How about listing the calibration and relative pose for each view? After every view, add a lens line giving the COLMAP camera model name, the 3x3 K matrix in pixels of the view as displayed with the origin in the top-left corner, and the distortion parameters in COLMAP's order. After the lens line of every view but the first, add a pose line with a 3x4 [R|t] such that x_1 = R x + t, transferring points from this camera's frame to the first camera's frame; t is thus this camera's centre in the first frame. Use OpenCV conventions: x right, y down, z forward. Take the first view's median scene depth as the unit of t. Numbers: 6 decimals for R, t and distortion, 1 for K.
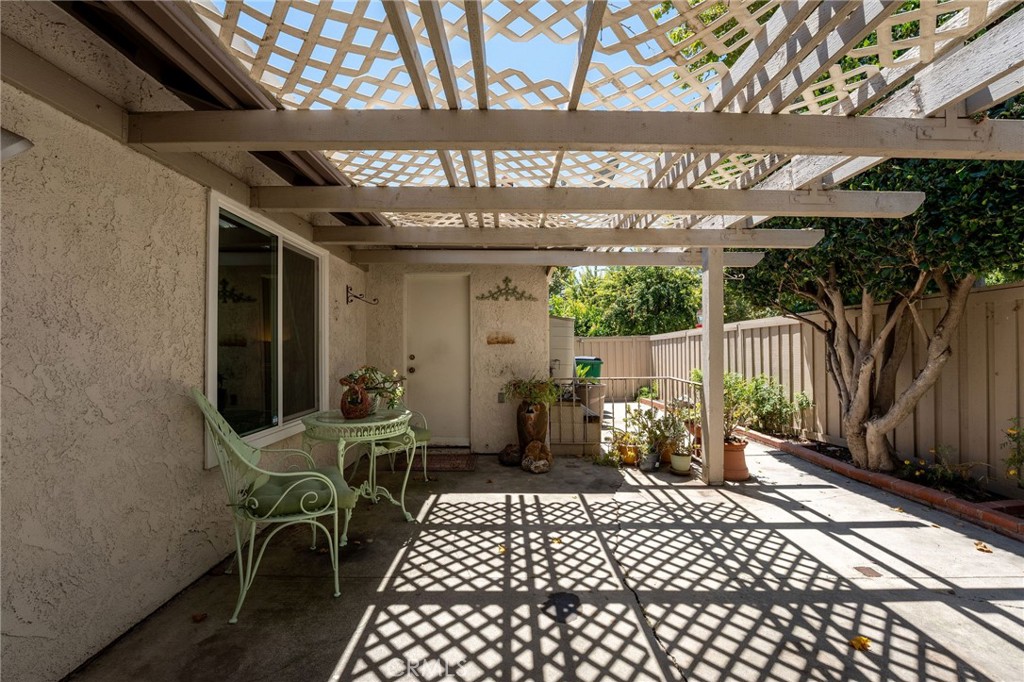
lens RADIAL K [[407.7, 0, 507.6], [0, 407.7, 341.9], [0, 0, 1]] dist [-0.001021, -0.000311]
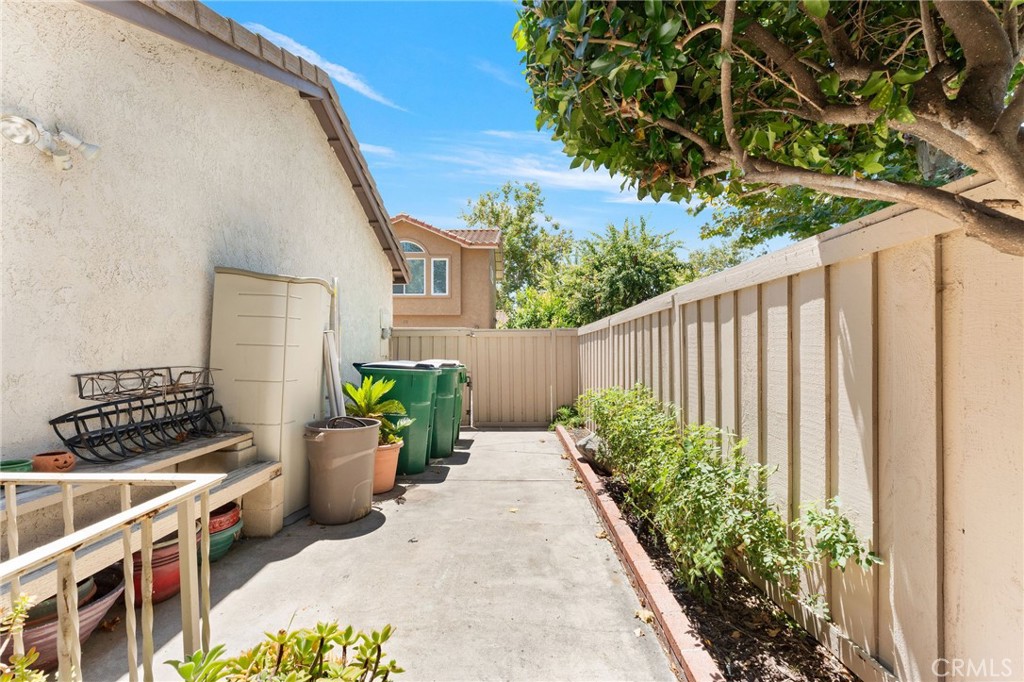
lens RADIAL K [[407.7, 0, 507.6], [0, 407.7, 341.9], [0, 0, 1]] dist [-0.001021, -0.000311]
pose [[0.999933, 0.004153, -0.010781, 0.401131], [-0.004127, 0.999988, 0.002448, 0.008124], [0.010791, -0.002403, 0.999939, 0.573245]]
